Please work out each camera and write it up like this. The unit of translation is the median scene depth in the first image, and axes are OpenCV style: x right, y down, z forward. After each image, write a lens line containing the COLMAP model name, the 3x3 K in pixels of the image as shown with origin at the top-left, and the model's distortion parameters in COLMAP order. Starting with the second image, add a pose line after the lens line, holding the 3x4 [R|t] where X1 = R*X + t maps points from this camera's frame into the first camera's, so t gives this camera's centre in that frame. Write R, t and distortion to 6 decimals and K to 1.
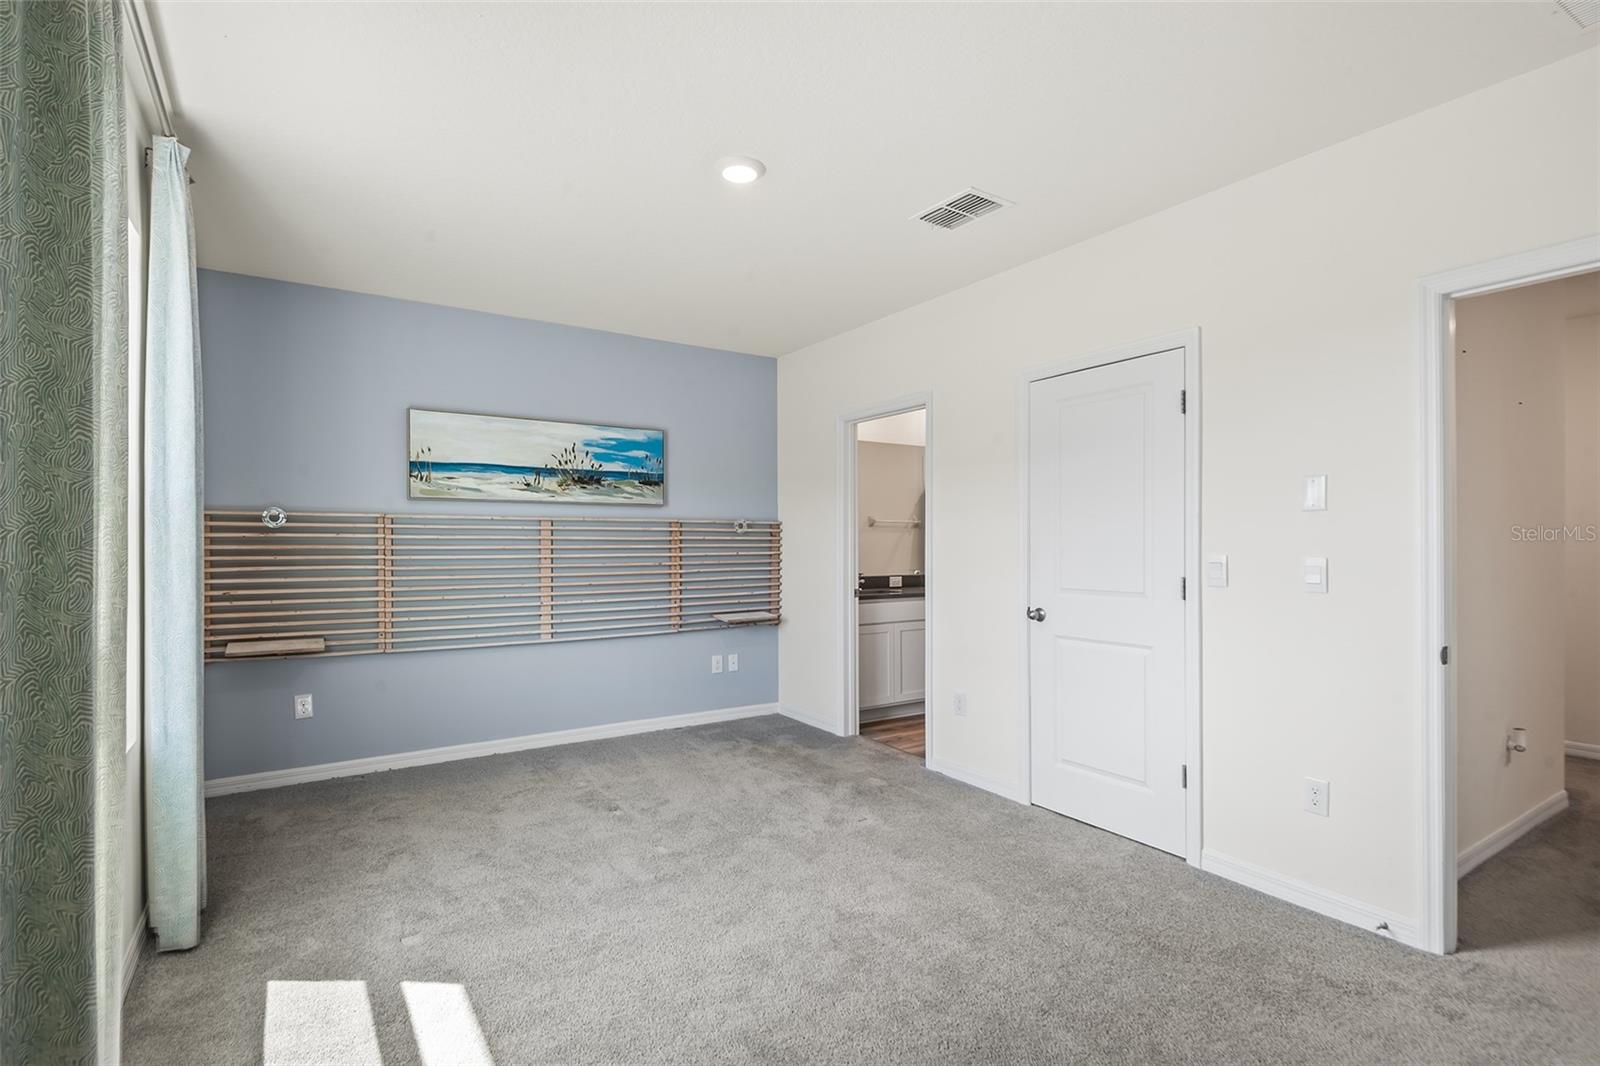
lens RADIAL K [[760.5, 0, 801.9], [0, 760.5, 536.7], [0, 0, 1]] dist [0.011111, -0.003161]
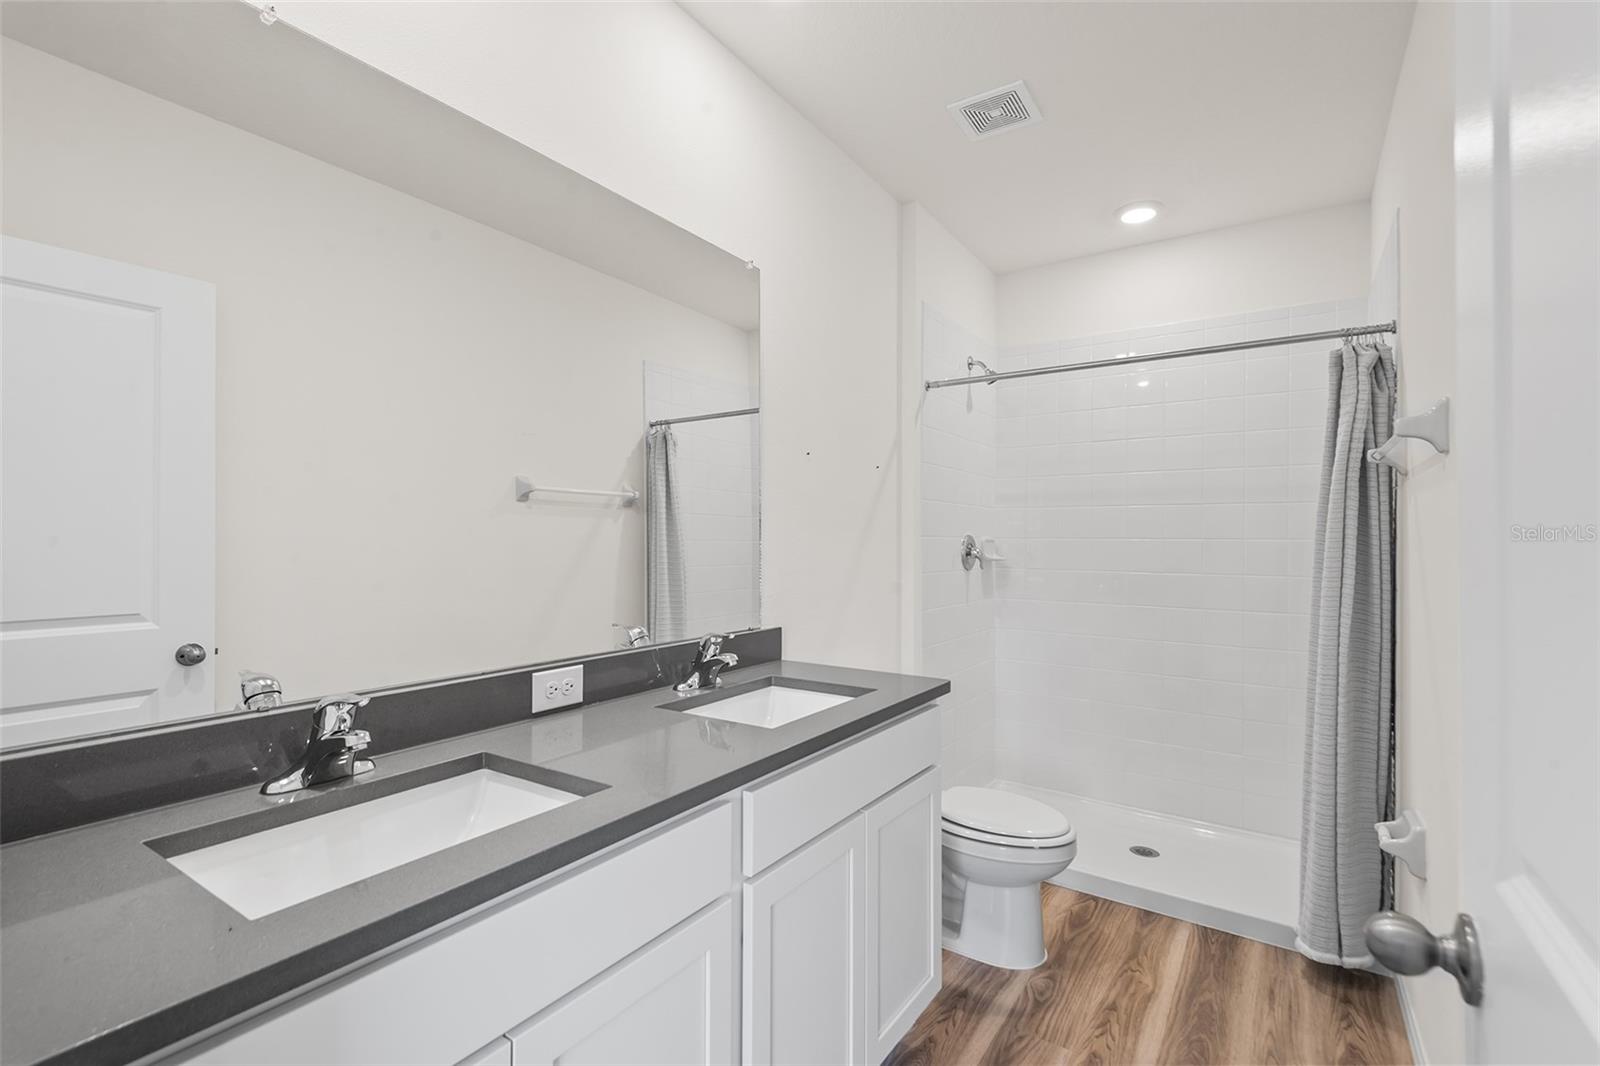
lens RADIAL K [[728.3, 0, 800.1], [0, 728.3, 537.5], [0, 0, 1]] dist [0.022947, -0.013495]
pose [[0.925758, 0.002776, 0.378106, 0.080128], [-0.002379, 0.999996, -0.001517, 0.007039], [-0.378109, 0.000504, 0.925761, 0.563147]]
